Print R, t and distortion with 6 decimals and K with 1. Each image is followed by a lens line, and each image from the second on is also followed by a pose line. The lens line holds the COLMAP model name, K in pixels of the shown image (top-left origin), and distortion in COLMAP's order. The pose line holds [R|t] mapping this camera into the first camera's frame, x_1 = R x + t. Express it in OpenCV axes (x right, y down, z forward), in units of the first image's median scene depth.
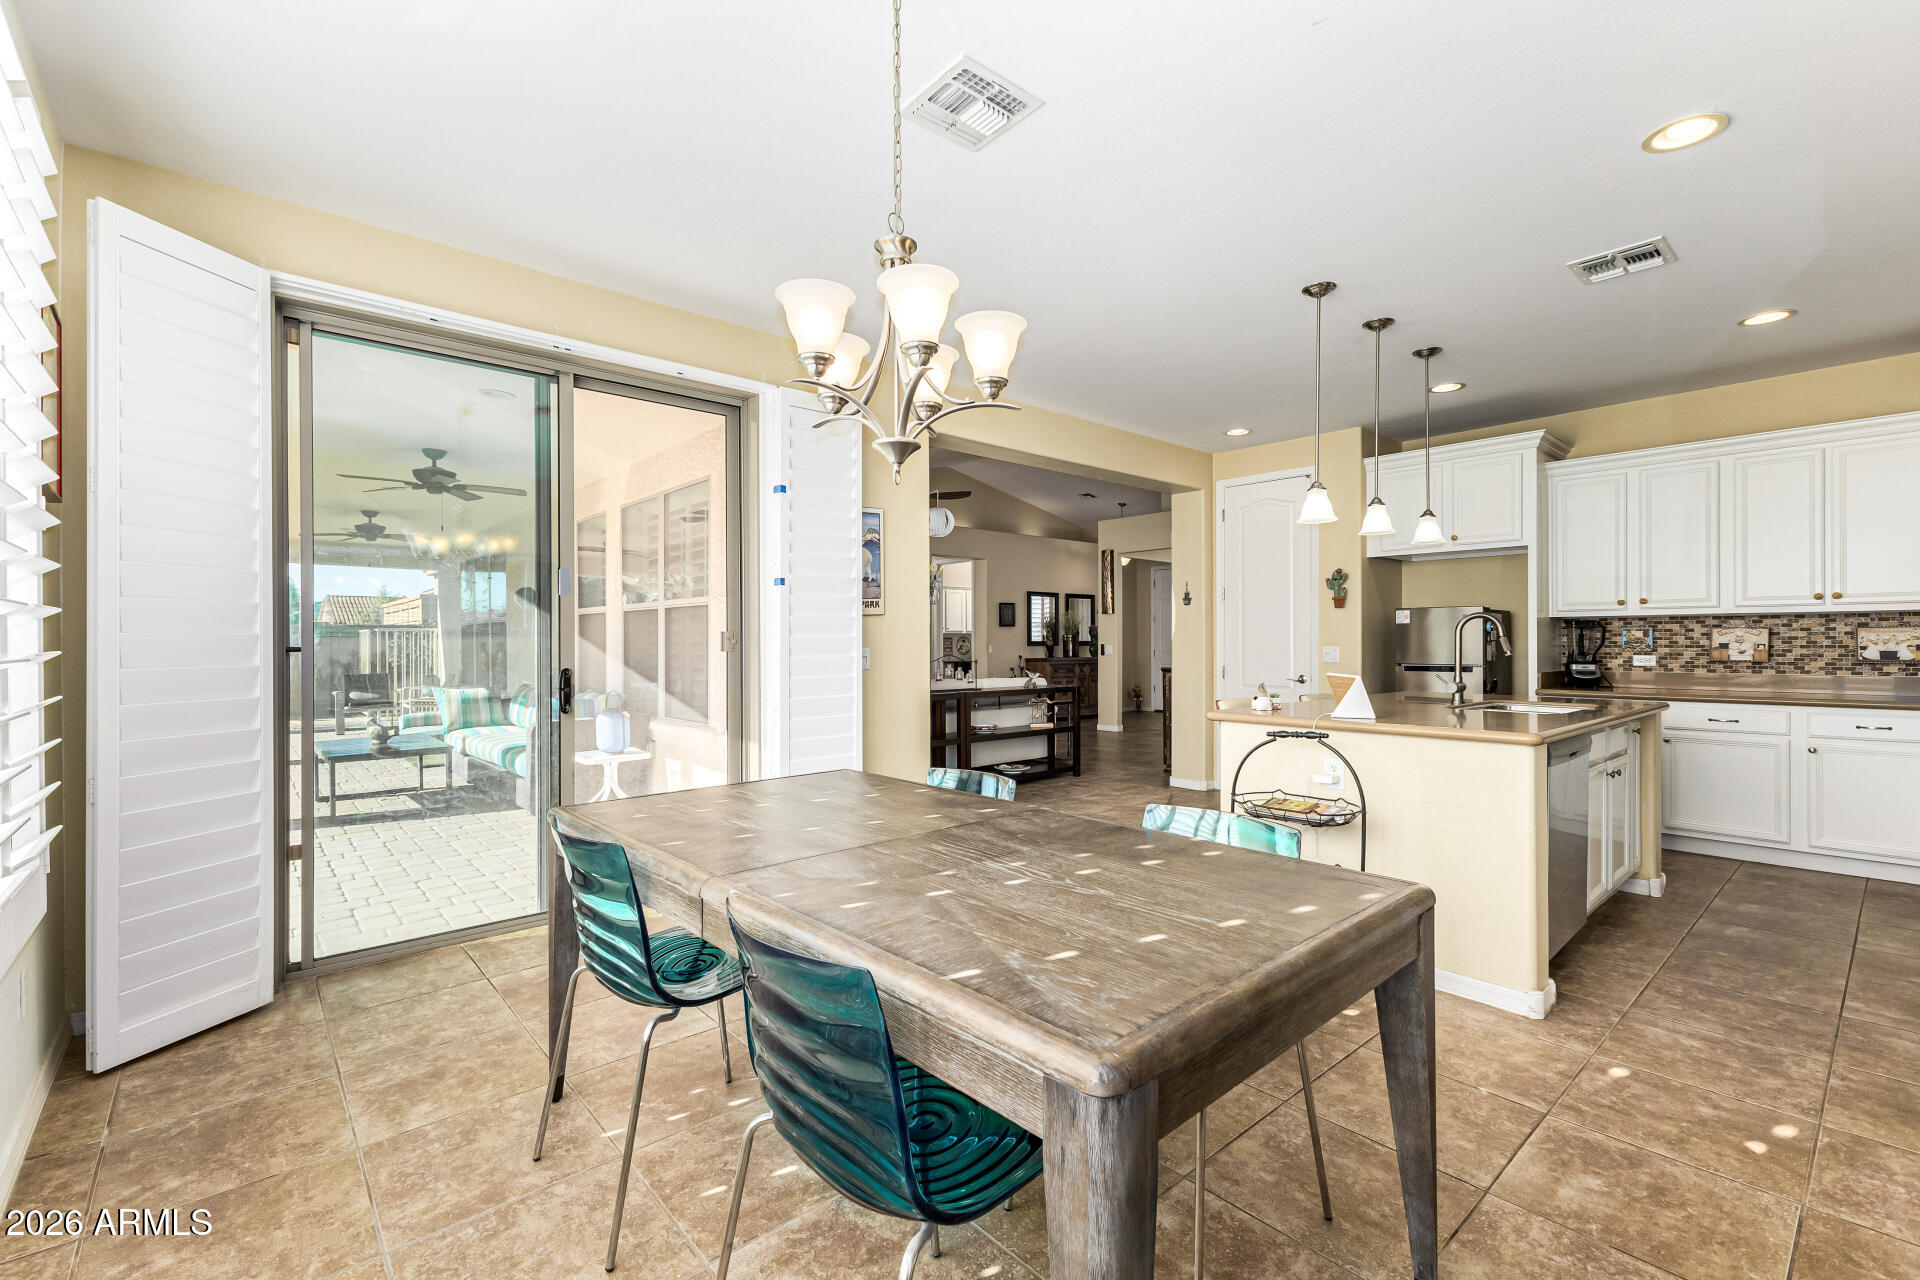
lens RADIAL K [[833.0, 0, 953.2], [0, 833.0, 639.6], [0, 0, 1]] dist [0.017700, -0.006089]
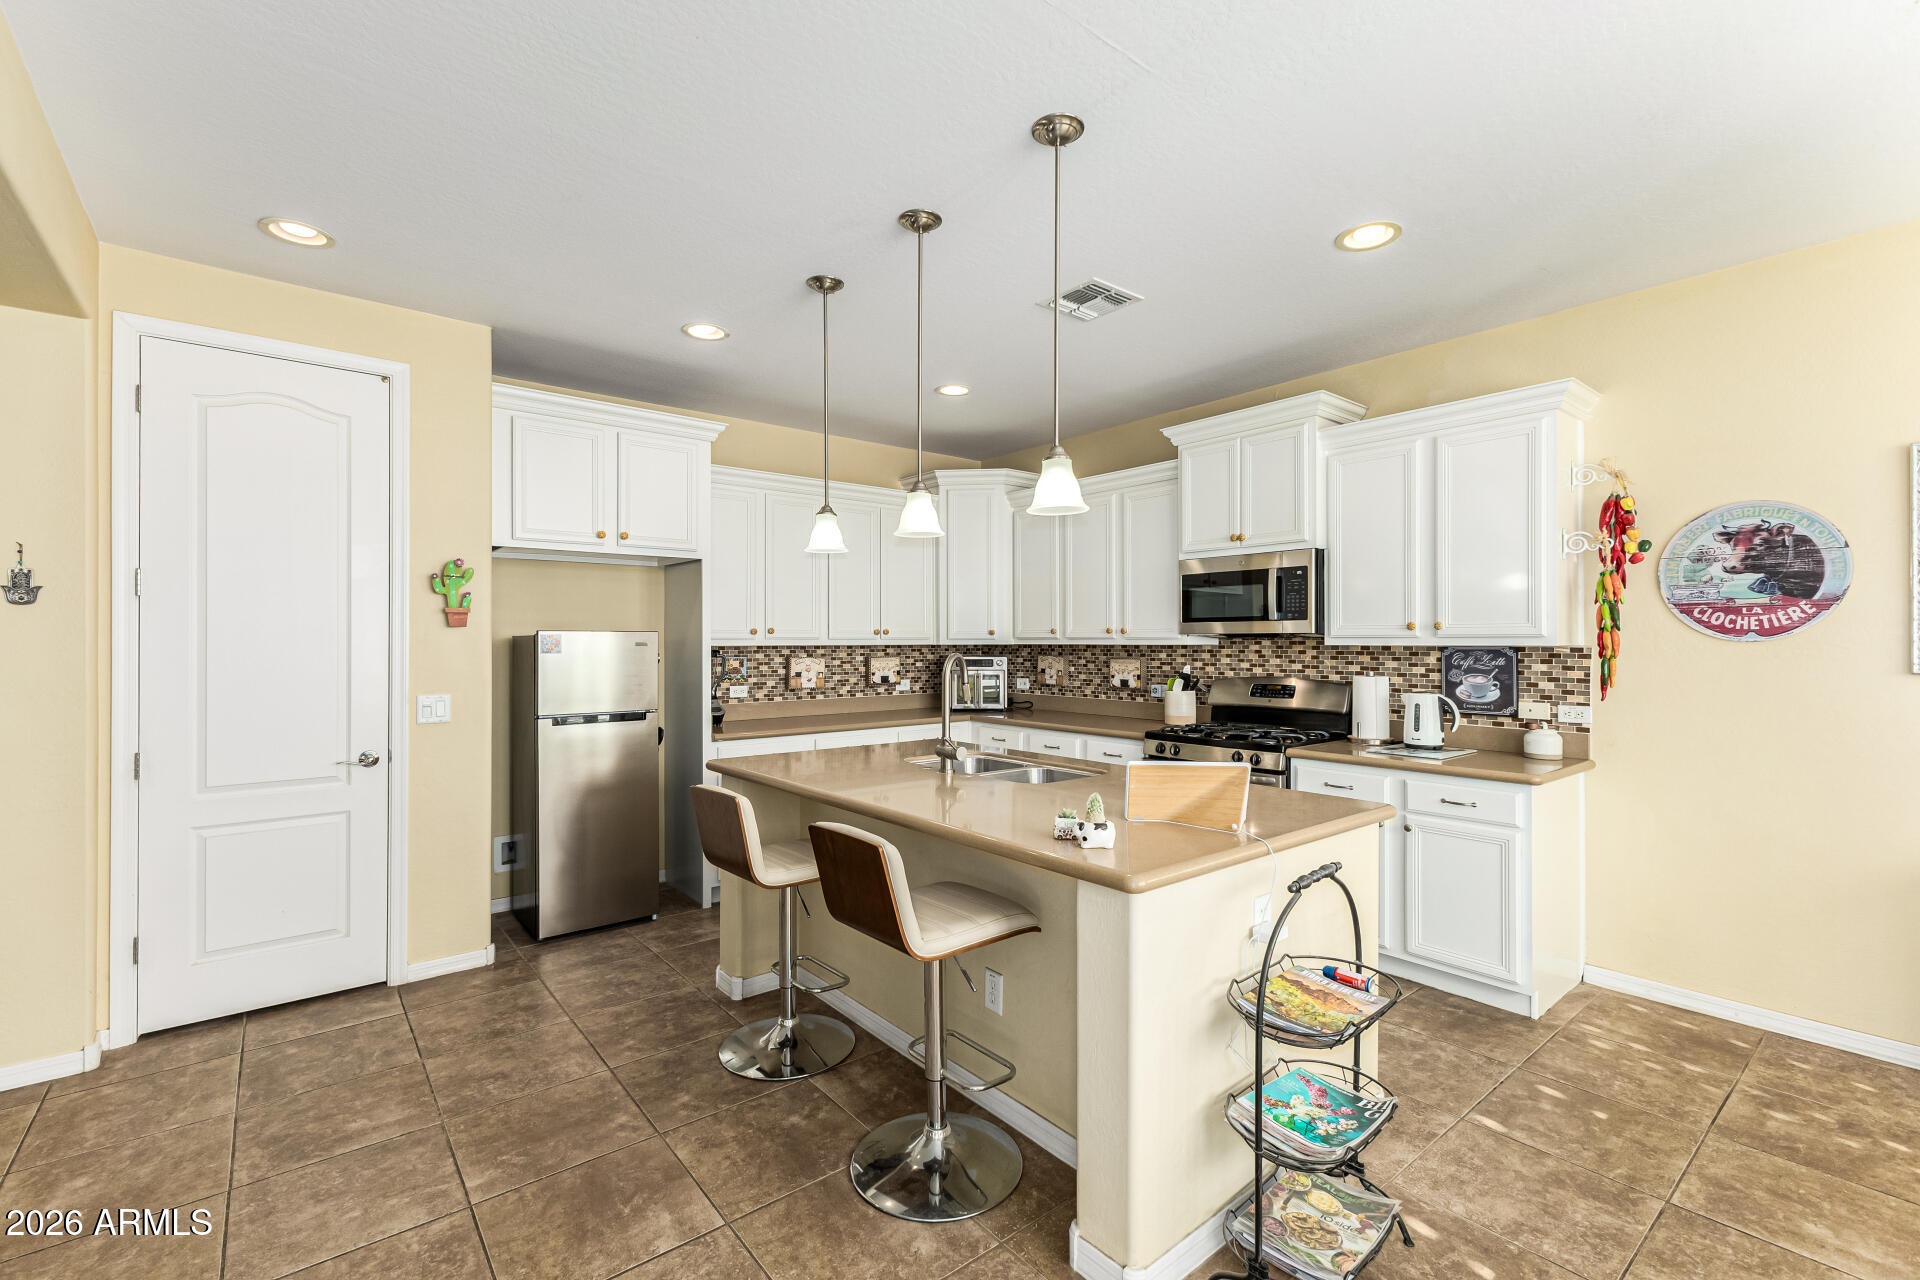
lens RADIAL K [[833.0, 0, 969.7], [0, 833.0, 637.4], [0, 0, 1]] dist [0.017700, -0.006089]
pose [[0.030956, 0.006537, 0.999499, -0.120564], [-0.001603, 0.999978, -0.006490, -0.031947], [-0.999519, -0.001402, 0.030966, 0.732645]]
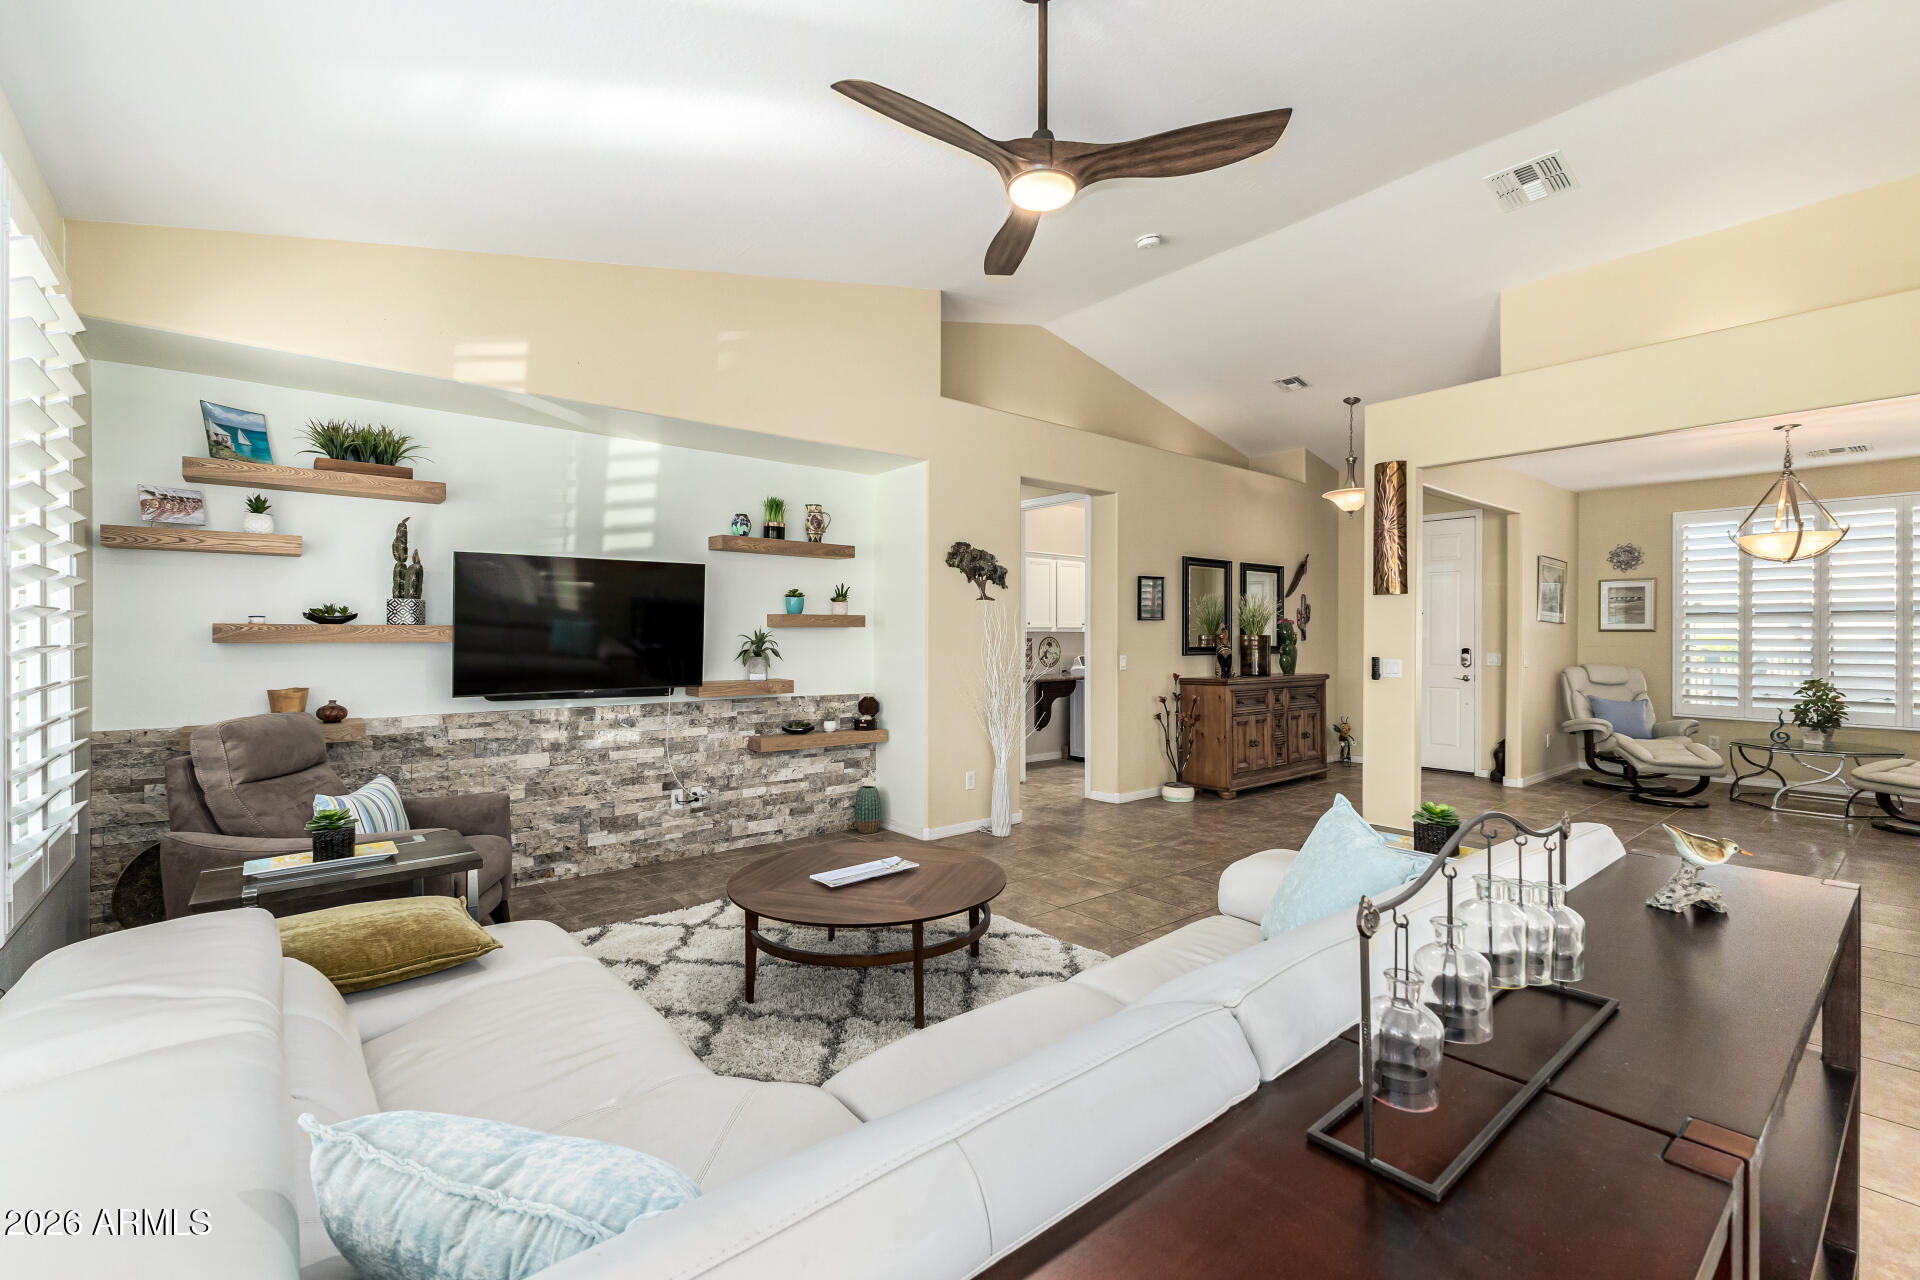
lens RADIAL K [[833.0, 0, 939.1], [0, 833.0, 636.2], [0, 0, 1]] dist [0.017700, -0.006089]
pose [[0.999488, 0.001611, -0.031966, -0.132856], [-0.001542, 0.999996, 0.002196, -0.015105], [0.031969, -0.002145, 0.999487, 1.090002]]
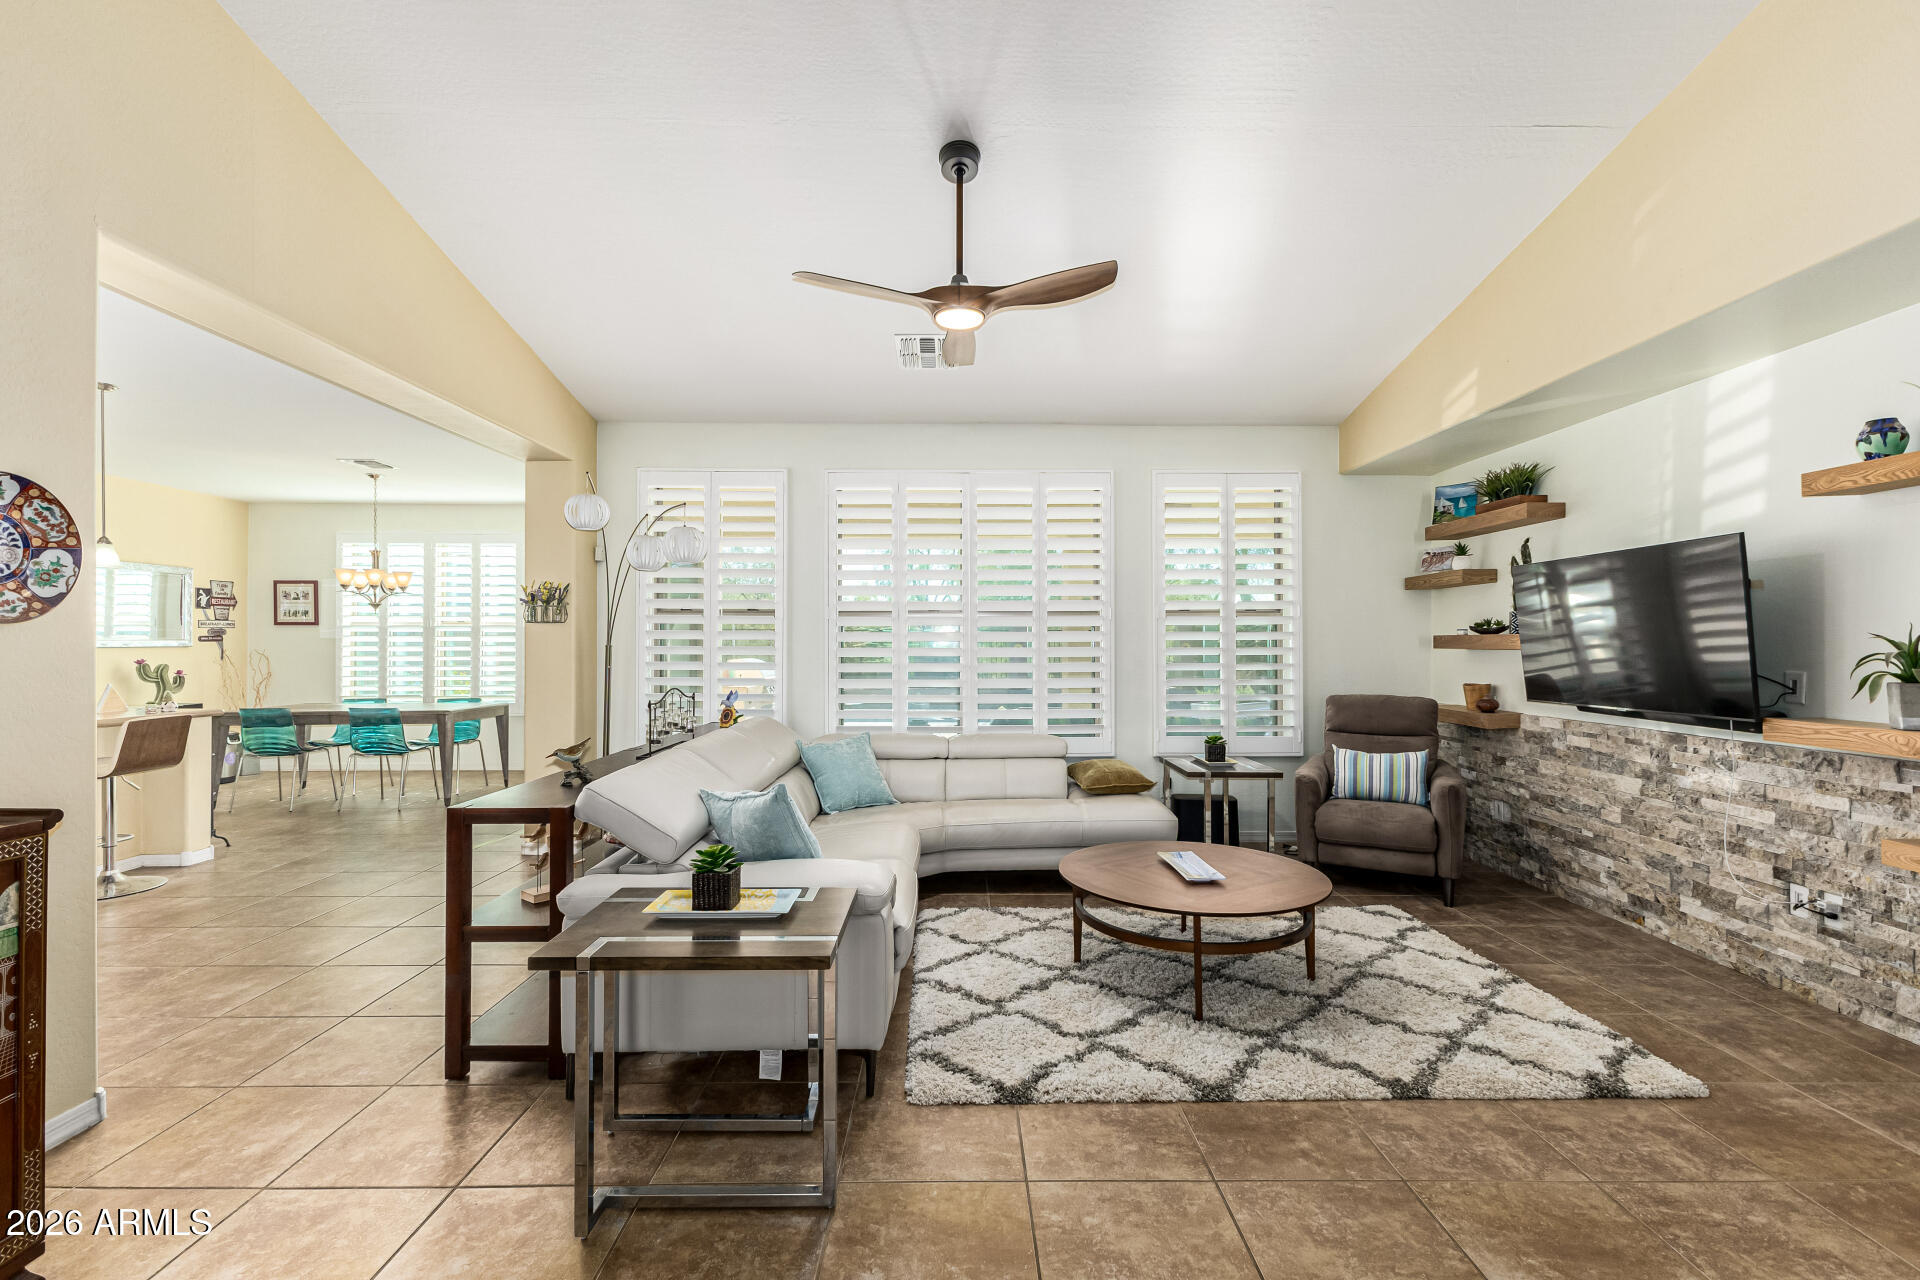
lens RADIAL K [[833.0, 0, 959.4], [0, 833.0, 637.9], [0, 0, 1]] dist [0.017700, -0.006089]
pose [[-0.650498, -0.003855, -0.759498, 0.393345], [0.002842, 0.999968, -0.007509, -0.014055], [0.759503, -0.007043, -0.650466, 1.962944]]
